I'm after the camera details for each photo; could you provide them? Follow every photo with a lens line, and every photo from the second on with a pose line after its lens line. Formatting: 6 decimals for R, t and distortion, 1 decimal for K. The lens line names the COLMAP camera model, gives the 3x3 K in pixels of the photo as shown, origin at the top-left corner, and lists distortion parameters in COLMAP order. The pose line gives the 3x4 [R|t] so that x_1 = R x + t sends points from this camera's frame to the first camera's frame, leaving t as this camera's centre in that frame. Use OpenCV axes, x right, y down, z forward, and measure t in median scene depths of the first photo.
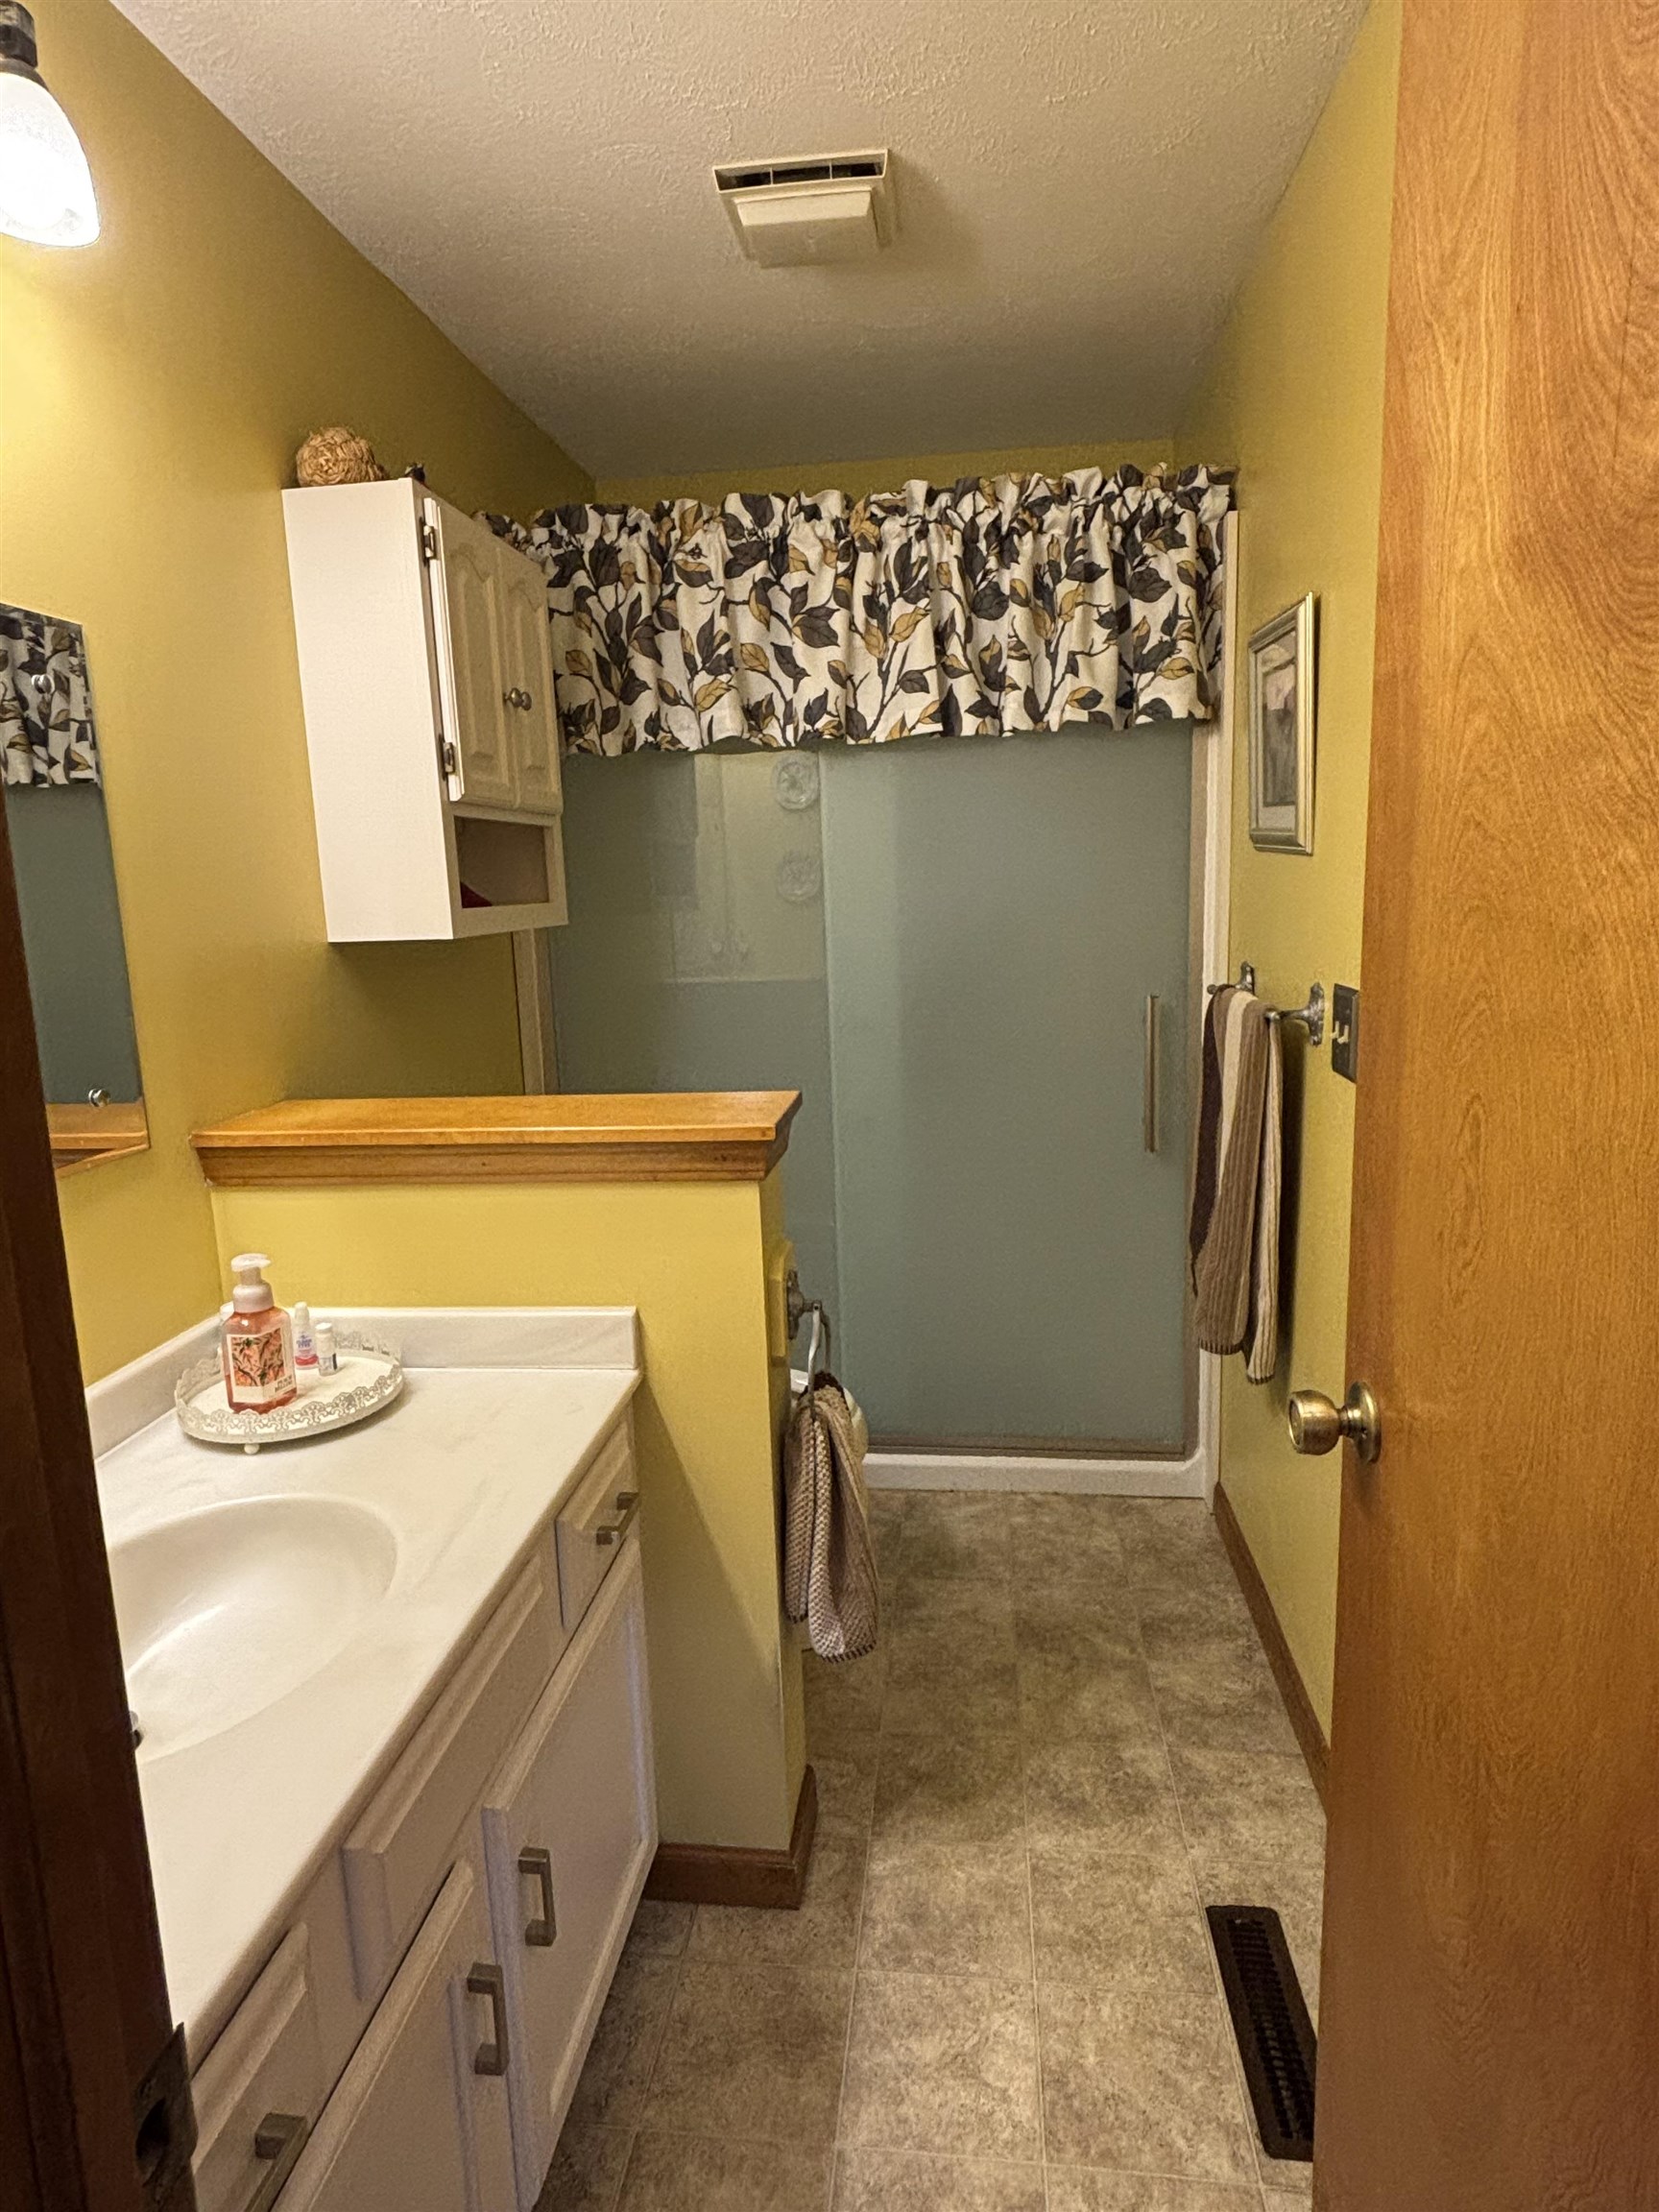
lens RADIAL K [[1297.7, 0, 827.0], [0, 1297.7, 1113.4], [0, 0, 1]] dist [0.033352, -0.022399]
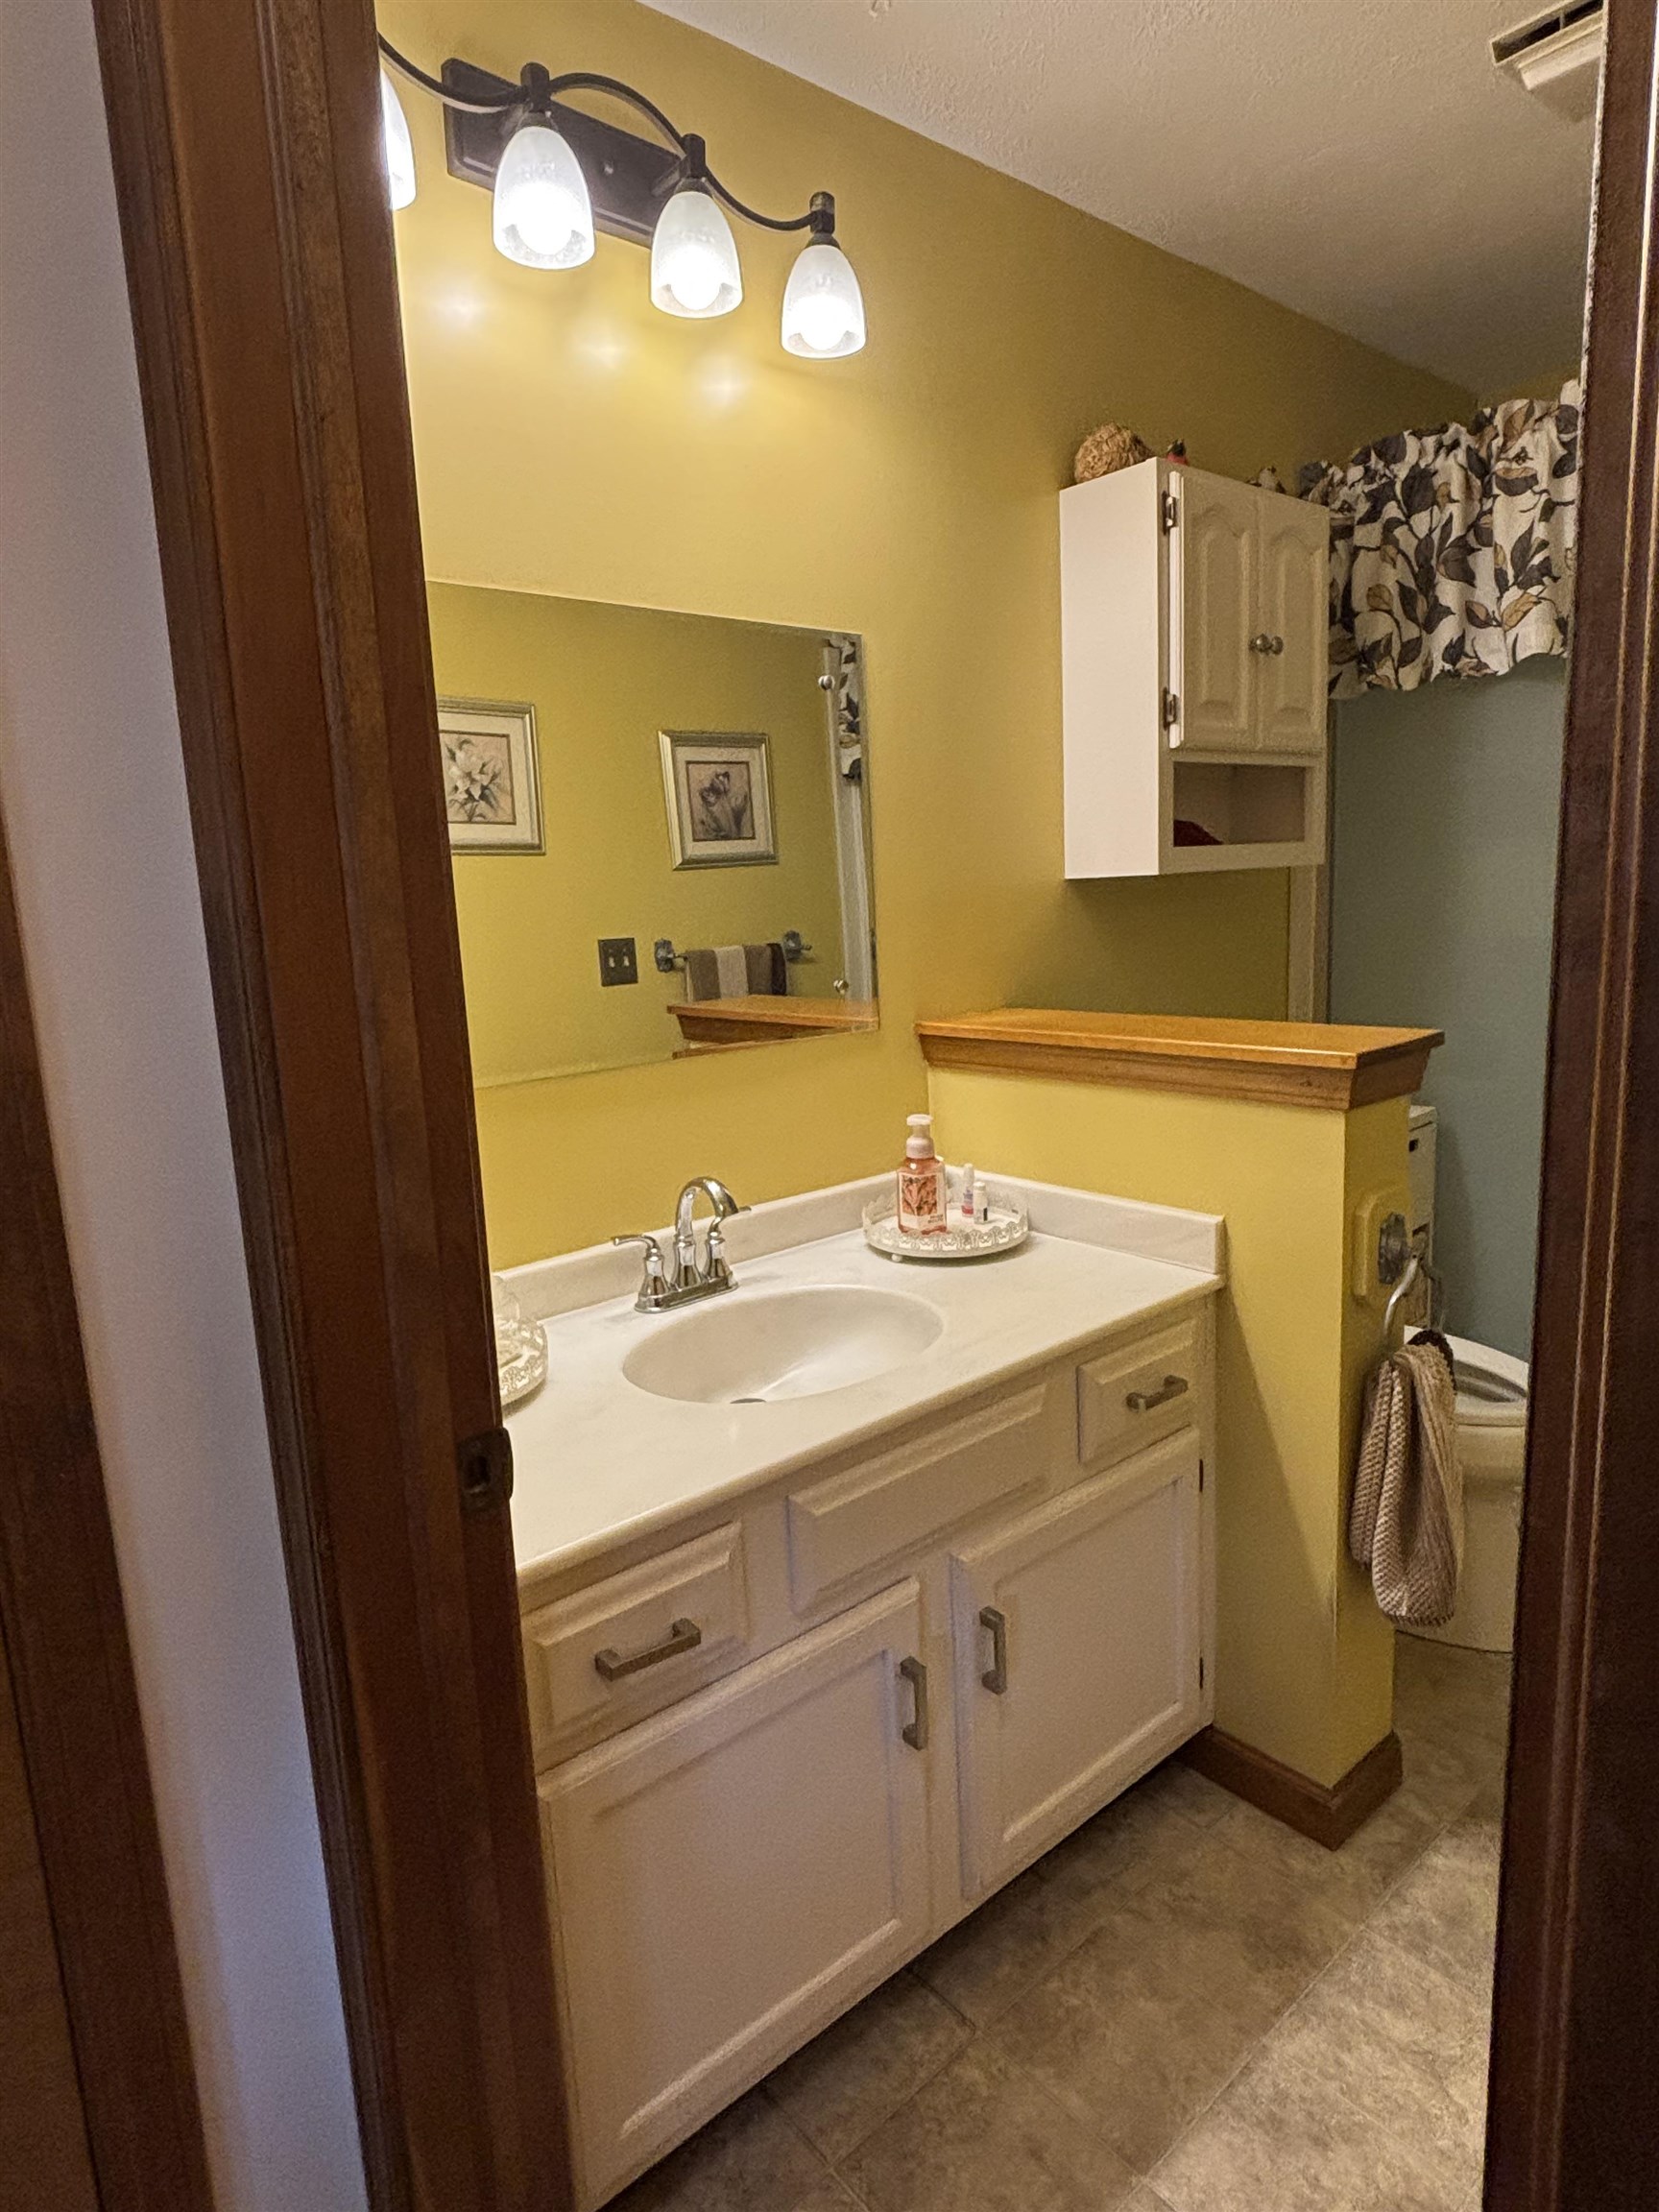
lens RADIAL K [[1297.7, 0, 820.2], [0, 1297.7, 1116.9], [0, 0, 1]] dist [0.033352, -0.022399]
pose [[0.723522, 0.127861, -0.678356, 0.275544], [-0.107400, 0.991580, 0.072349, 0.021966], [0.681895, 0.020509, 0.731163, -0.006299]]
